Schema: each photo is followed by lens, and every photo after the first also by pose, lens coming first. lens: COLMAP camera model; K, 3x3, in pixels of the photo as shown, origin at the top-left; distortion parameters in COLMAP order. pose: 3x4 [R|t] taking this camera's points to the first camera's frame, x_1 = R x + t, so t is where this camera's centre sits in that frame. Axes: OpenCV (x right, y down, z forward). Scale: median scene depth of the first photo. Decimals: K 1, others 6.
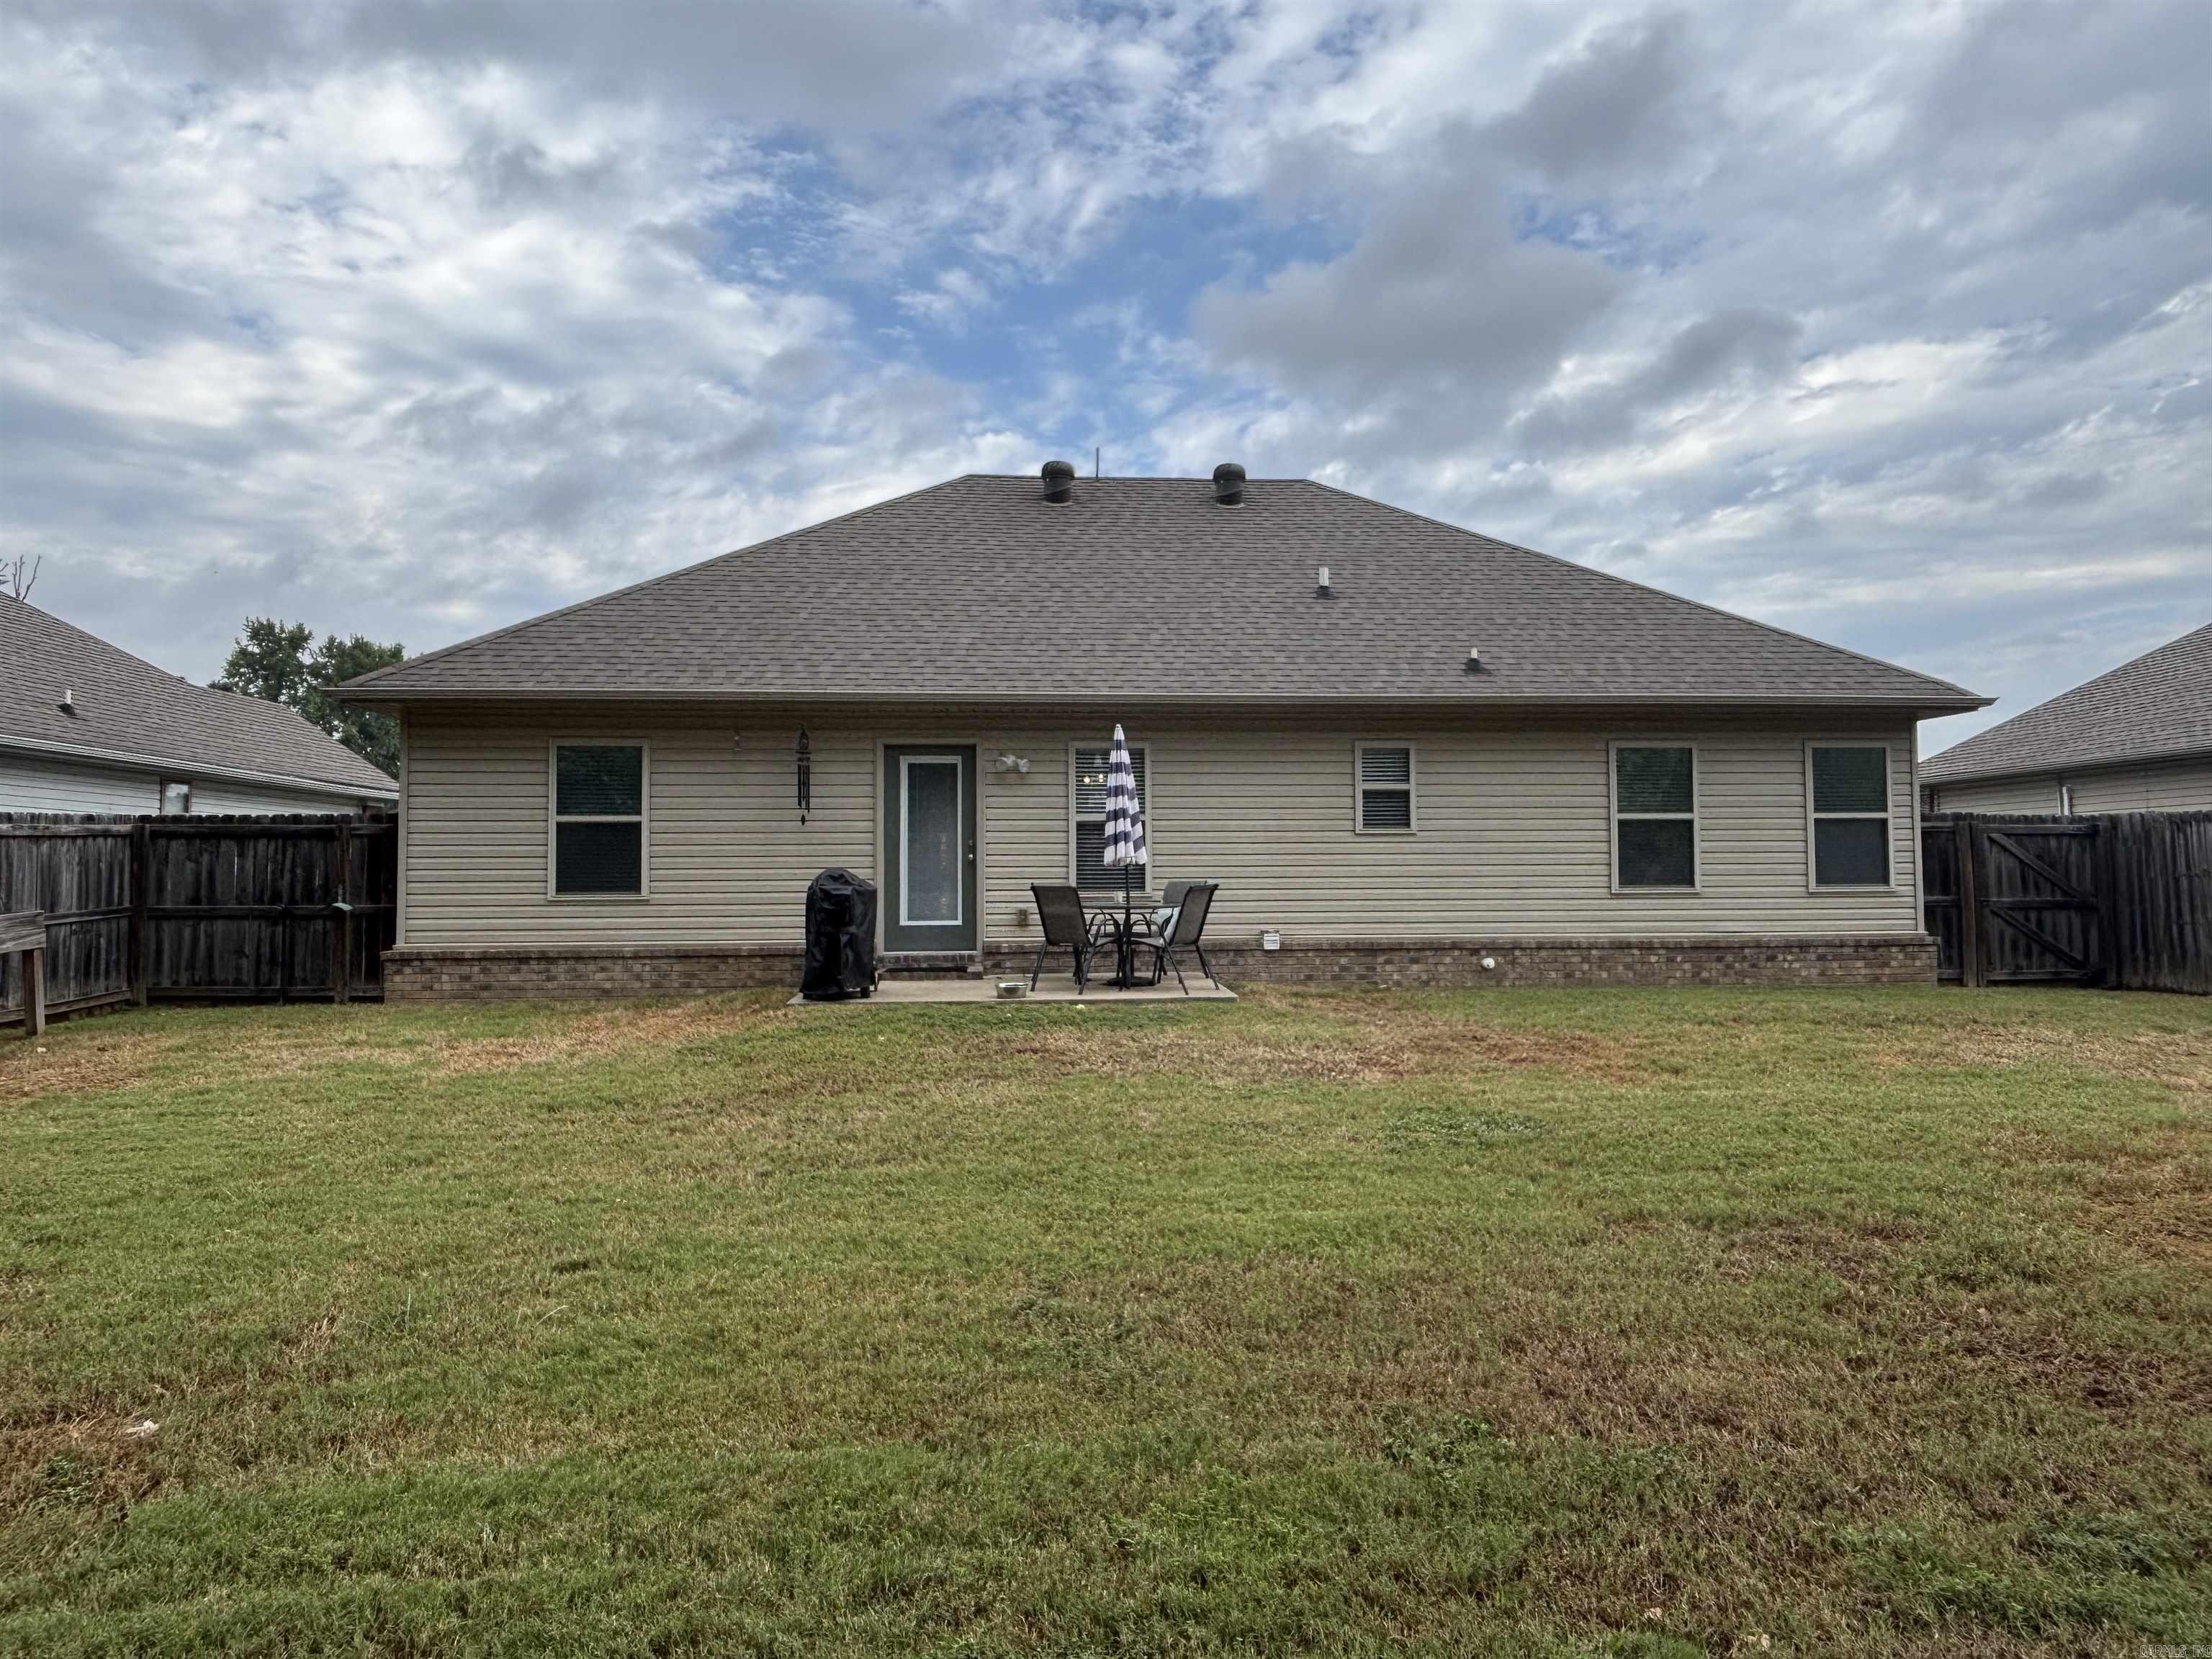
lens RADIAL K [[1536.5, 0, 1147.9], [0, 1536.5, 813.4], [0, 0, 1]] dist [-0.003530, -0.002497]
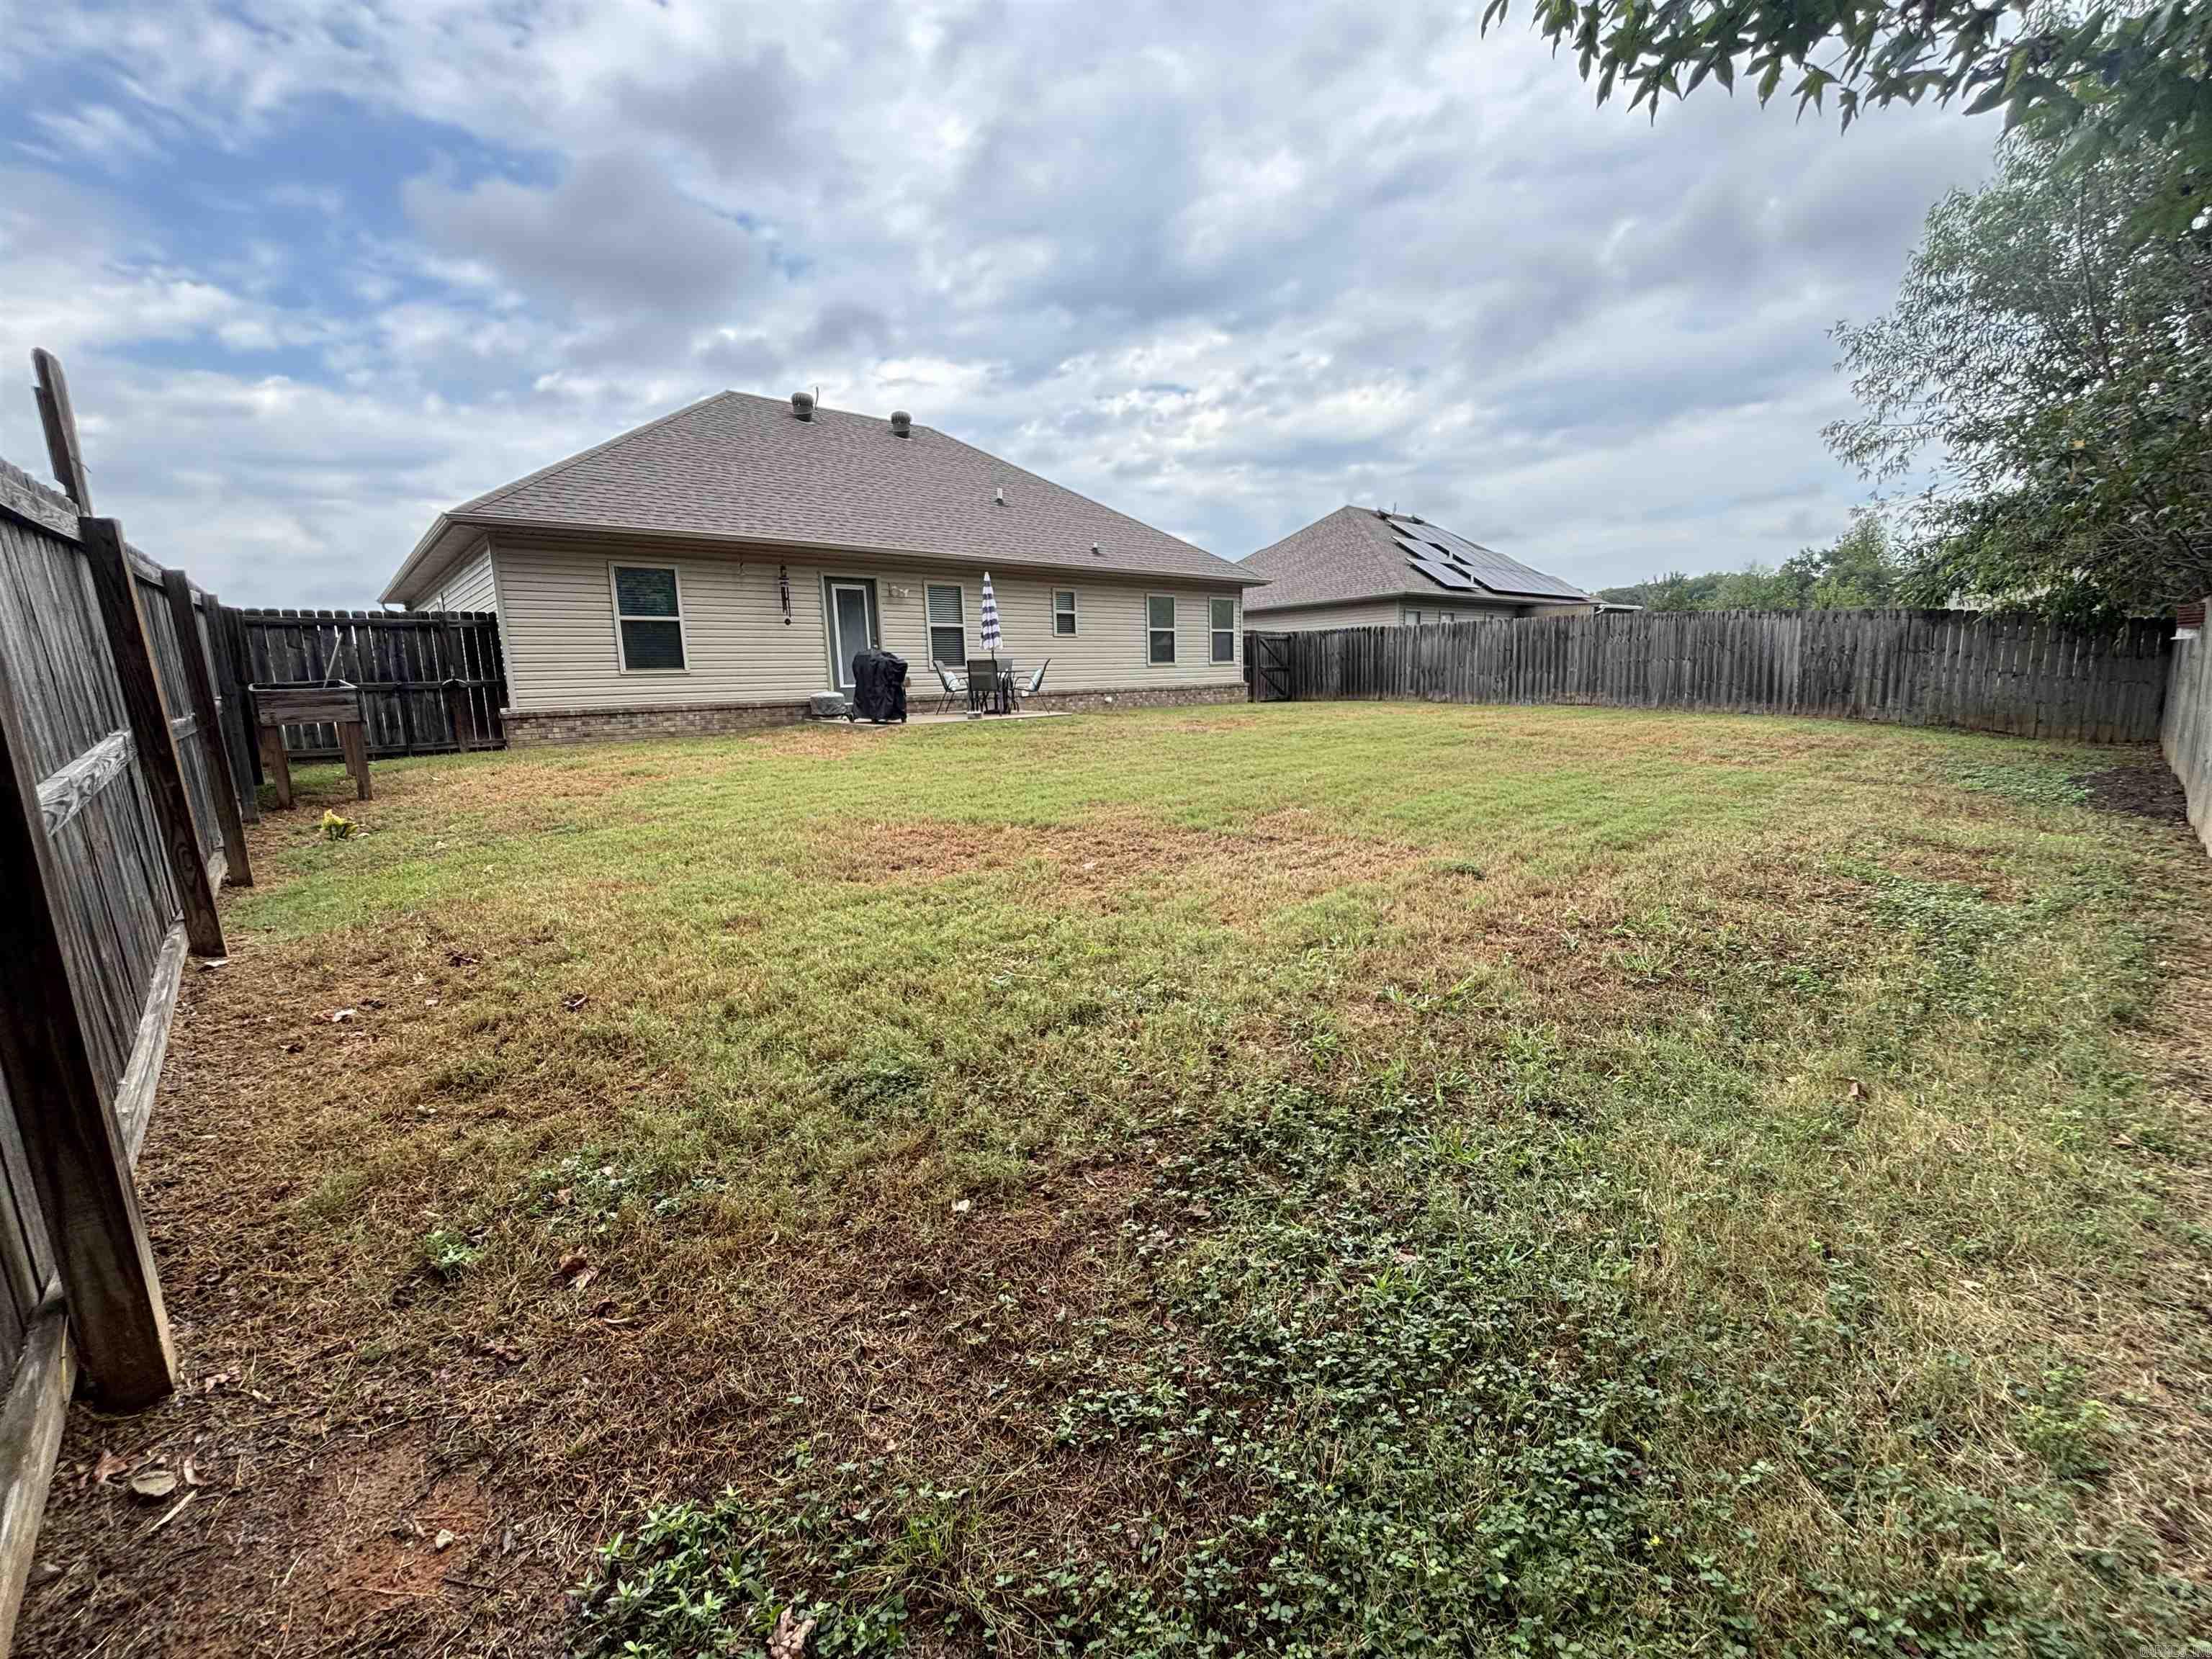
lens RADIAL K [[890.0, 0, 1118.2], [0, 890.0, 830.3], [0, 0, 1]] dist [-0.002280, 0.001790]
pose [[0.791020, -0.118938, 0.600117, -0.501157], [-0.012630, 0.977537, 0.210386, 0.016098], [-0.611660, -0.173999, 0.771749, 0.021356]]
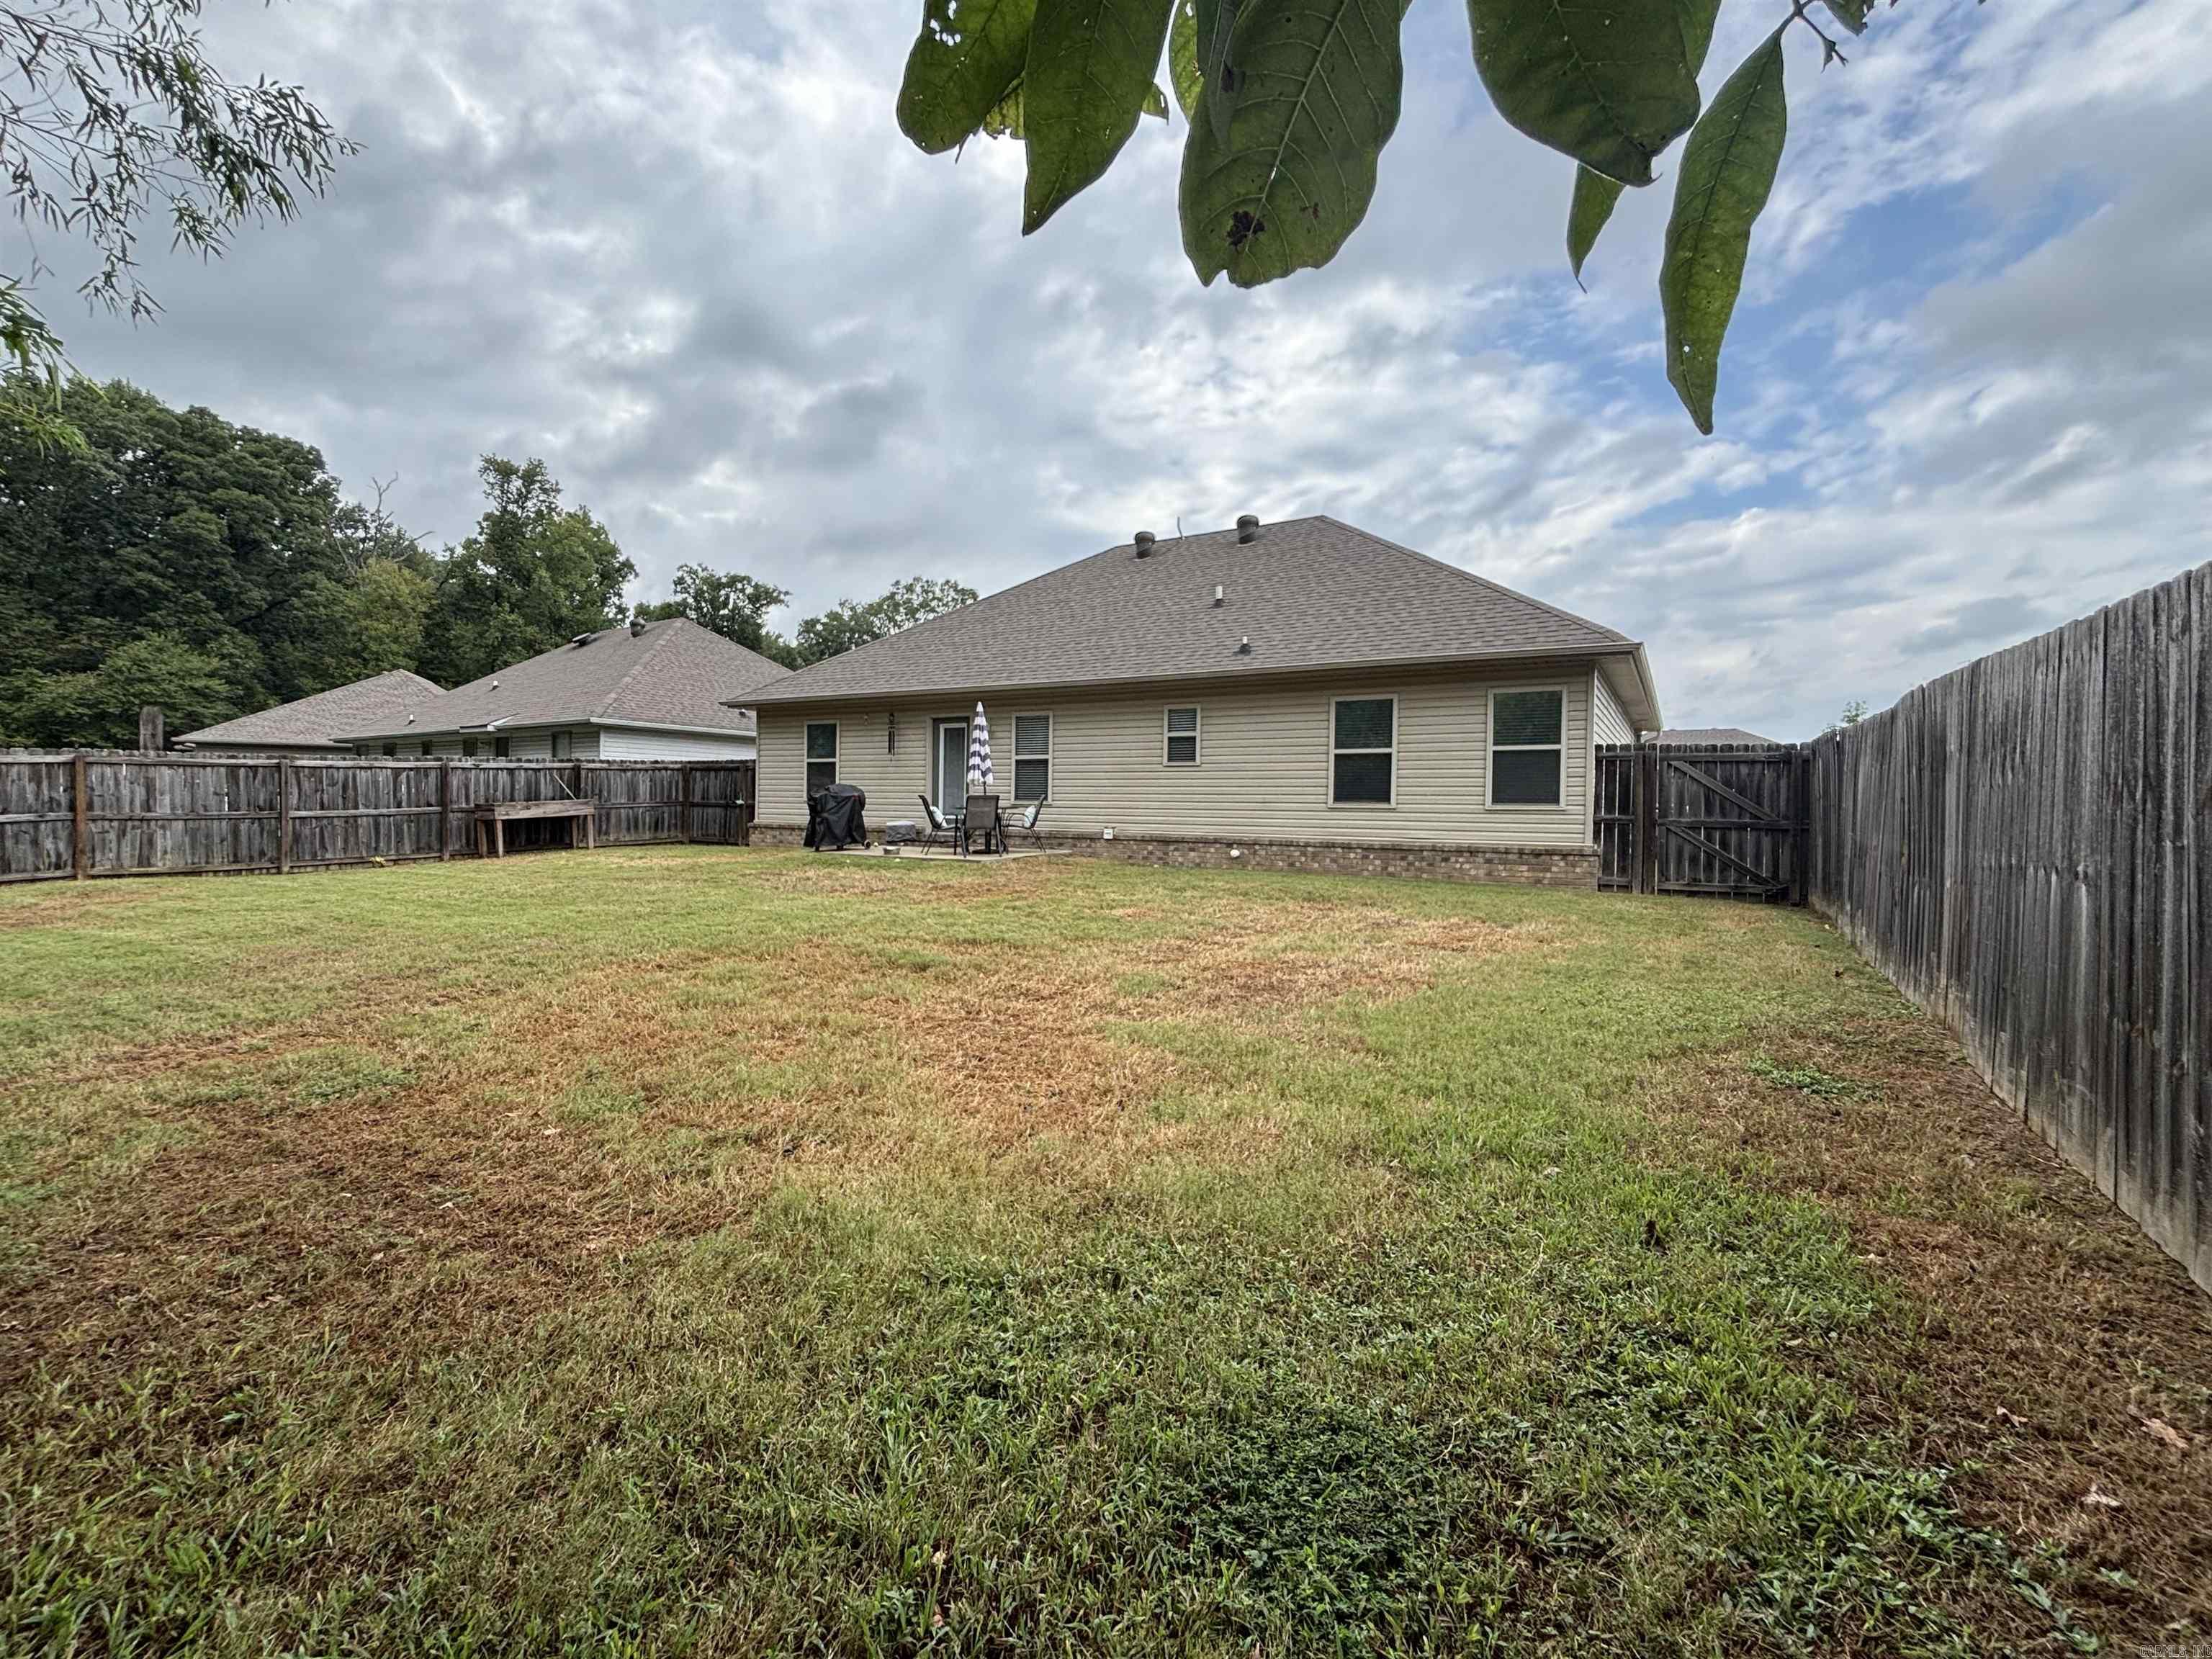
lens RADIAL K [[1095.2, 0, 1083.8], [0, 1095.2, 821.2], [0, 0, 1]] dist [0.003746, -0.000121]
pose [[0.784413, 0.024453, -0.619757, 0.731186], [0.009065, 0.998664, 0.050877, 0.012200], [0.620173, -0.045526, 0.783143, 0.089710]]
